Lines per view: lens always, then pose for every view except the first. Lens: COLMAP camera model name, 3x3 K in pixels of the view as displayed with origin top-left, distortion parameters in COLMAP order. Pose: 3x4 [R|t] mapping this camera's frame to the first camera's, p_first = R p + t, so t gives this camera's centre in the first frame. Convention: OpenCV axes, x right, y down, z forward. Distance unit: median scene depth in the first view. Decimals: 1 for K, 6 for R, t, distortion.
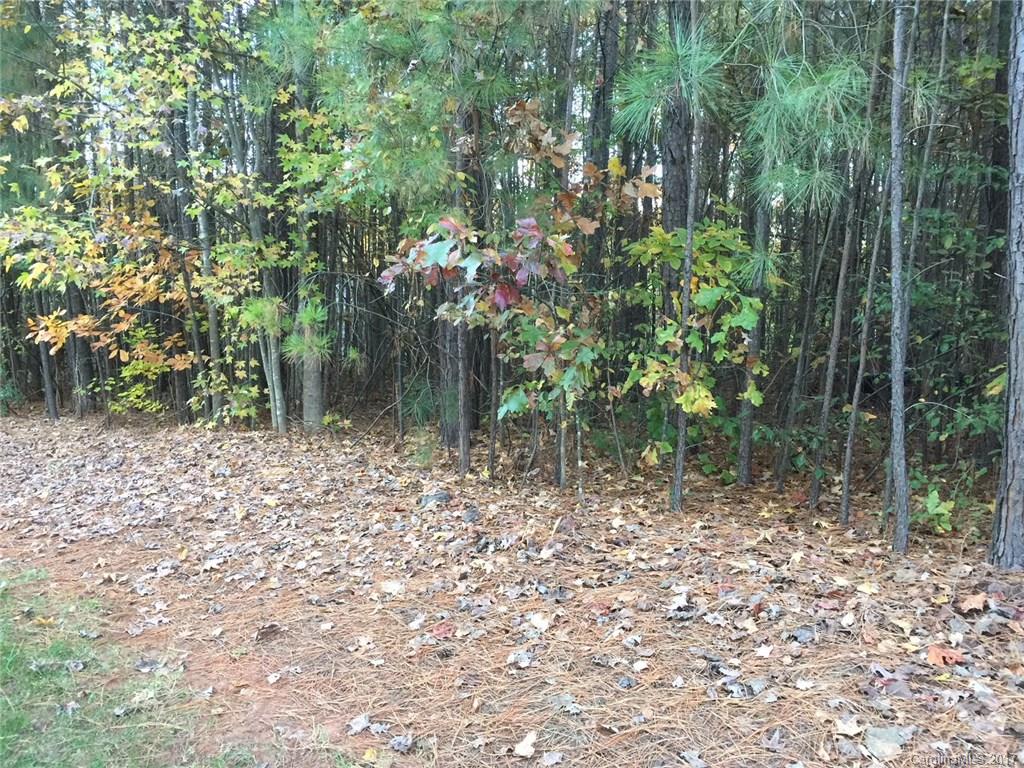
lens RADIAL K [[863.4, 0, 512.0], [0, 863.4, 384.0], [0, 0, 1]] dist [0.082630, -0.110203]
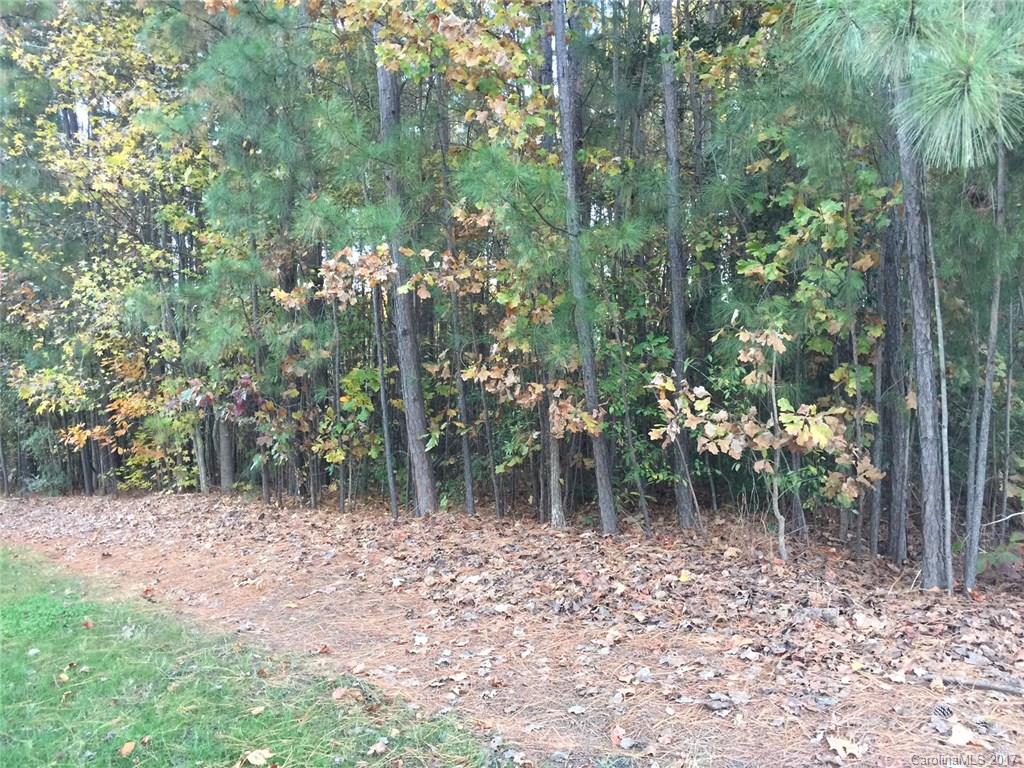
lens RADIAL K [[863.4, 0, 512.0], [0, 863.4, 384.0], [0, 0, 1]] dist [0.082630, -0.110203]
pose [[0.994494, -0.044024, -0.095098, 0.464961], [0.033766, 0.993696, -0.106902, 0.045693], [0.099205, 0.103102, 0.989711, -0.563286]]
